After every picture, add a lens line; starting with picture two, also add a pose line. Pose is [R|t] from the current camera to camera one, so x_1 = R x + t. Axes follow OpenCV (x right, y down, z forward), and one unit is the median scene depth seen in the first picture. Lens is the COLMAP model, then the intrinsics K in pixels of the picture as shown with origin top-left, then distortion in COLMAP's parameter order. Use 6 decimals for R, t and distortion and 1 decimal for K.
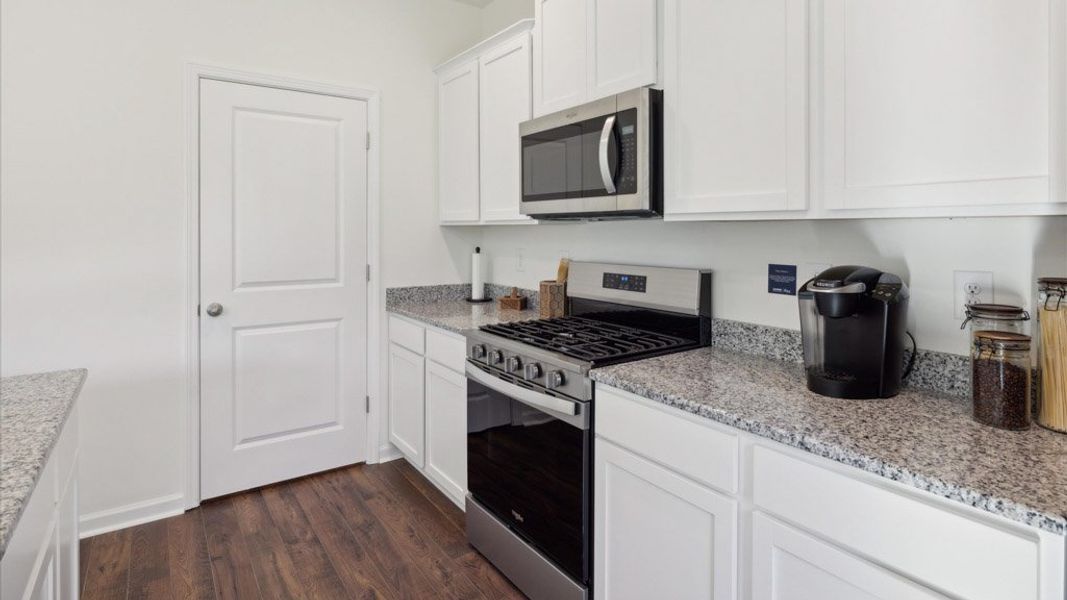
lens RADIAL K [[545.2, 0, 530.5], [0, 545.2, 236.8], [0, 0, 1]] dist [-0.003649, 0.000025]
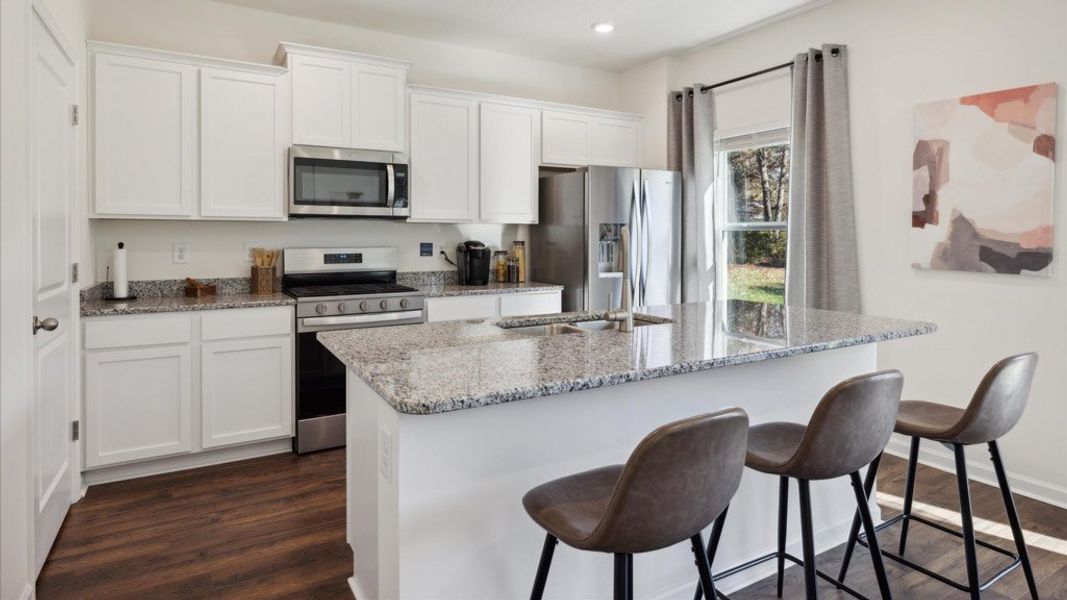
lens RADIAL K [[569.5, 0, 534.1], [0, 569.5, 239.2], [0, 0, 1]] dist [0.002515, 0.000137]
pose [[0.083838, -0.006432, 0.996459, -1.463481], [0.010523, 0.999929, 0.005569, 0.022412], [-0.996424, 0.010019, 0.083900, 0.293486]]
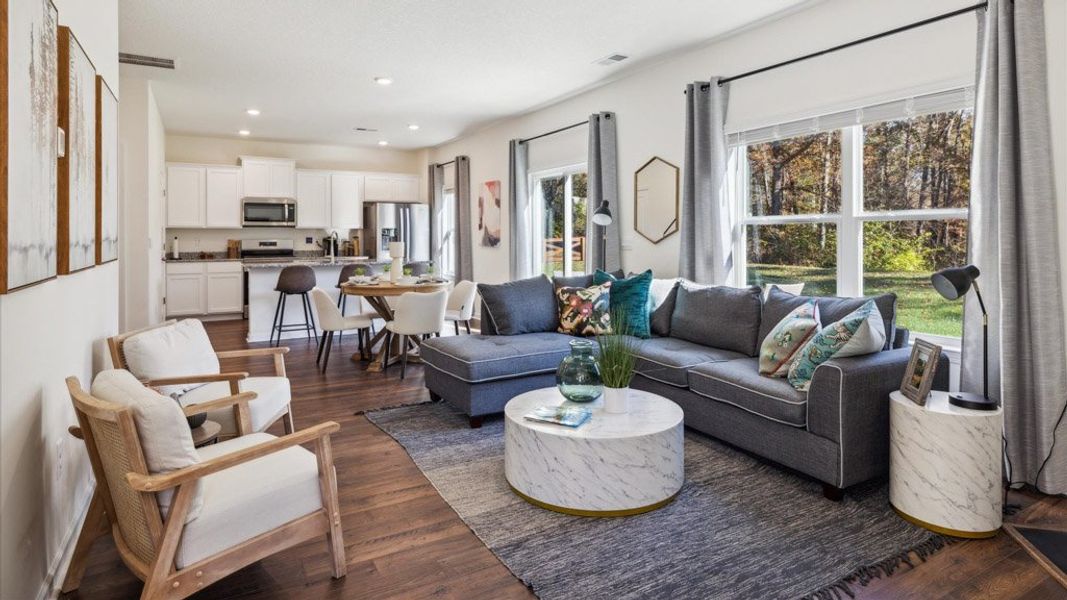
lens RADIAL K [[545.2, 0, 530.5], [0, 545.2, 236.8], [0, 0, 1]] dist [-0.003649, 0.000025]
pose [[0.083202, -0.001121, 0.996532, -3.431148], [0.014003, 0.999902, -0.000044, 0.058685], [-0.996434, 0.013958, 0.083209, -1.123777]]
